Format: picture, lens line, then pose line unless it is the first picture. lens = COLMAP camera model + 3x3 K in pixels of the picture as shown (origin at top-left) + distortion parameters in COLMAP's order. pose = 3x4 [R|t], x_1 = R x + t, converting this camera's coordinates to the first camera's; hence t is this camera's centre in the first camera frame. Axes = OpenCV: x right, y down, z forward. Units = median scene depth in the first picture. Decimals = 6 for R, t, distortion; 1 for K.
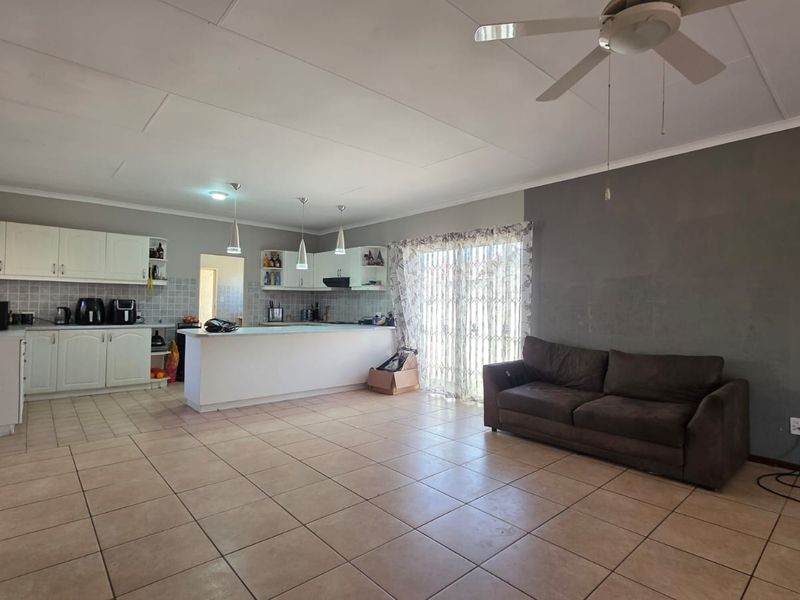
lens RADIAL K [[427.7, 0, 400.5], [0, 427.7, 299.2], [0, 0, 1]] dist [-0.005198, -0.007042]
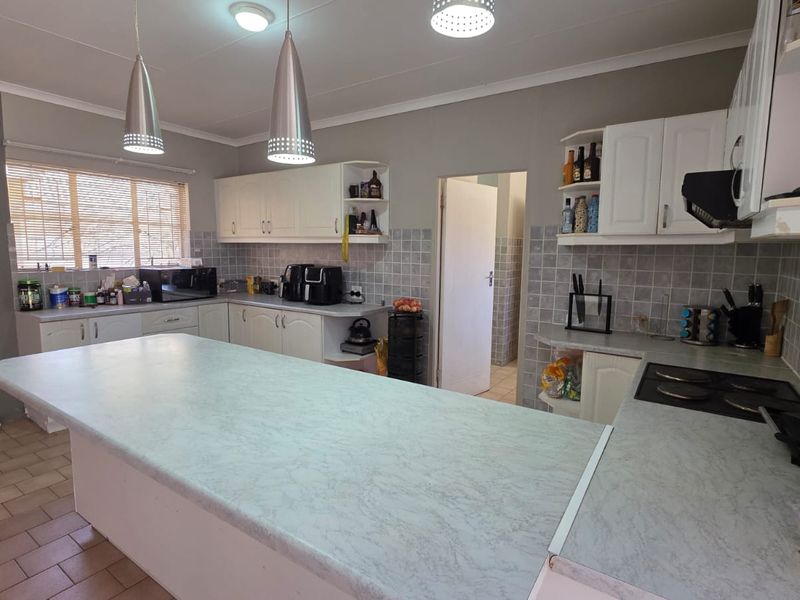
lens RADIAL K [[427.7, 0, 399.7], [0, 427.7, 298.4], [0, 0, 1]] dist [-0.005198, -0.007042]
pose [[0.247218, 0.094553, -0.964335, 0.028426], [0.000052, 0.995226, 0.097596, -0.013640], [0.968960, -0.024178, 0.246033, 0.851056]]
